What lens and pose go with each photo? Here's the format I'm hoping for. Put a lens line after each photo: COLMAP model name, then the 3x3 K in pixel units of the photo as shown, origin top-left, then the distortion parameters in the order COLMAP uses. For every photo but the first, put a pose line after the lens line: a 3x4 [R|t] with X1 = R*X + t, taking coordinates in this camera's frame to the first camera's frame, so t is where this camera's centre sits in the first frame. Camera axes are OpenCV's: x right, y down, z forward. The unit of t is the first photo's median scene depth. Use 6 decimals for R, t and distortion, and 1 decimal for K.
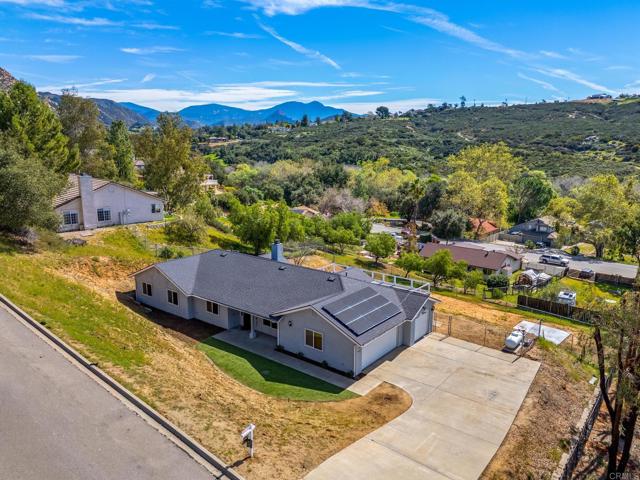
lens RADIAL K [[467.2, 0, 320.0], [0, 467.2, 240.0], [0, 0, 1]] dist [0.071827, -0.068946]
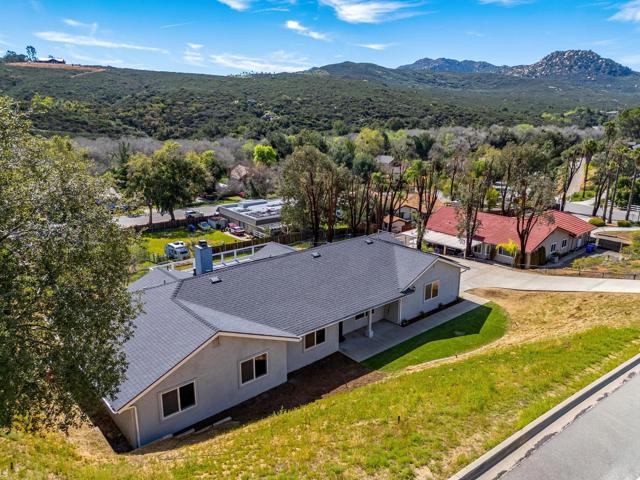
lens RADIAL K [[467.2, 0, 320.0], [0, 467.2, 240.0], [0, 0, 1]] dist [0.071827, -0.068946]
pose [[0.208707, -0.287526, 0.934757, -0.966943], [0.182484, 0.950468, 0.251614, -0.200569], [-0.960802, 0.118064, 0.250838, 0.905918]]
